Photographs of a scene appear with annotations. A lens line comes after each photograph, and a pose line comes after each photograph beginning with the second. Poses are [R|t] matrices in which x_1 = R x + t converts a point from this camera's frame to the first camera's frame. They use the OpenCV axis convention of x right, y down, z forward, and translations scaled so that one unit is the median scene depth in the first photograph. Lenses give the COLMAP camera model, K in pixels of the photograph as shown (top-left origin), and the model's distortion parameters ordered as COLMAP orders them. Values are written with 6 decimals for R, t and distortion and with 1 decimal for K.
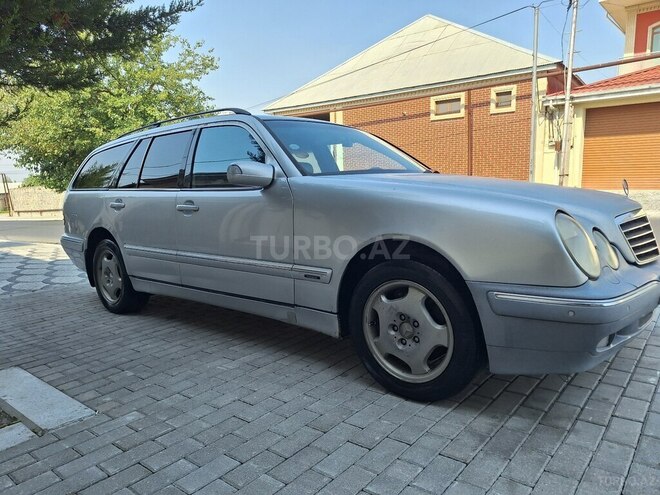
lens RADIAL K [[459.1, 0, 331.1], [0, 459.1, 244.5], [0, 0, 1]] dist [0.080393, -0.074194]
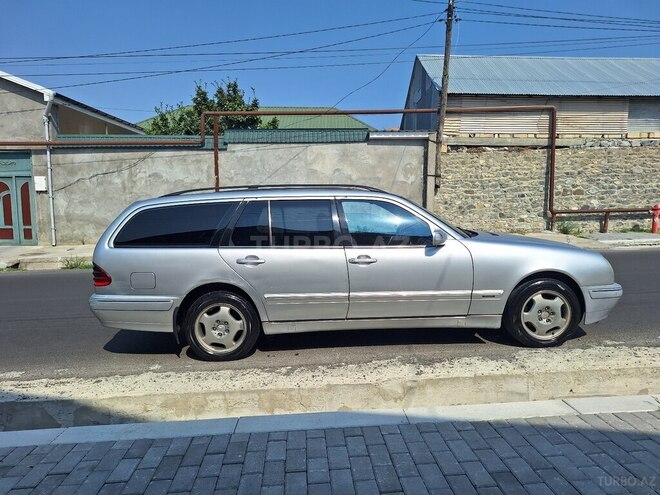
lens RADIAL K [[454.1, 0, 335.6], [0, 454.1, 246.1], [0, 0, 1]] dist [0.090398, -0.115647]
pose [[0.739026, -0.058400, 0.671141, -1.413505], [0.073277, 0.997293, 0.006091, -0.151489], [-0.669680, 0.044678, 0.741304, 0.063509]]
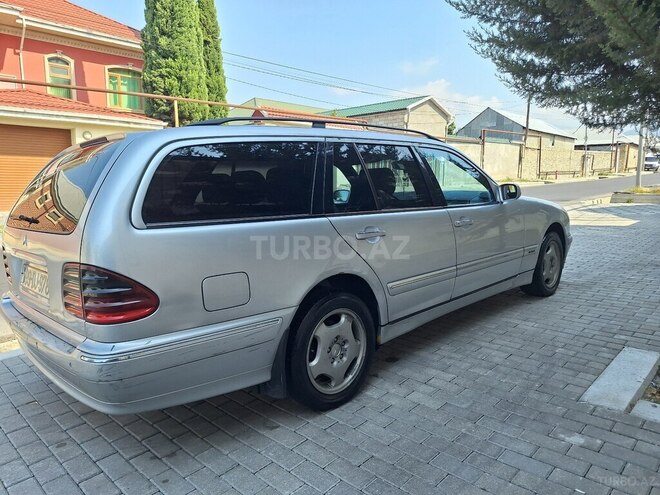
lens RADIAL K [[460.6, 0, 330.0], [0, 460.6, 247.5], [0, 0, 1]] dist [0.069213, -0.076034]
pose [[0.073197, -0.103466, 0.991936, -1.581283], [0.140881, 0.985703, 0.092420, -0.186383], [-0.987317, 0.132980, 0.086727, 1.363970]]
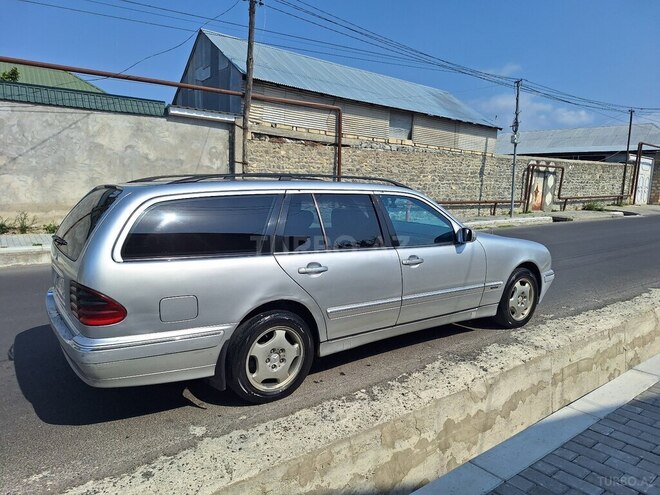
lens RADIAL K [[460.6, 0, 330.0], [0, 460.6, 247.5], [0, 0, 1]] dist [0.069213, -0.076034]
pose [[0.226147, -0.098479, 0.969102, -1.775986], [0.074283, 0.993723, 0.083646, -0.268096], [-0.971257, 0.053072, 0.232042, 1.033120]]
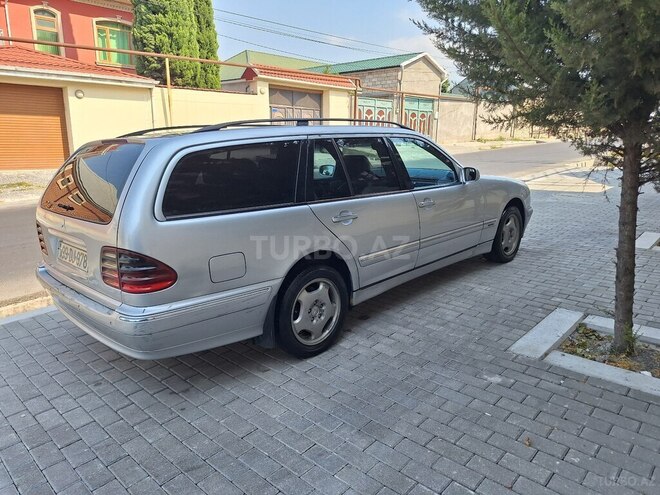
lens RADIAL K [[459.1, 0, 331.1], [0, 459.1, 244.5], [0, 0, 1]] dist [0.080393, -0.074194]
pose [[0.058162, -0.190558, 0.979951, -1.775322], [0.132313, 0.974425, 0.181631, -0.261709], [-0.989500, 0.119097, 0.081888, 1.307100]]
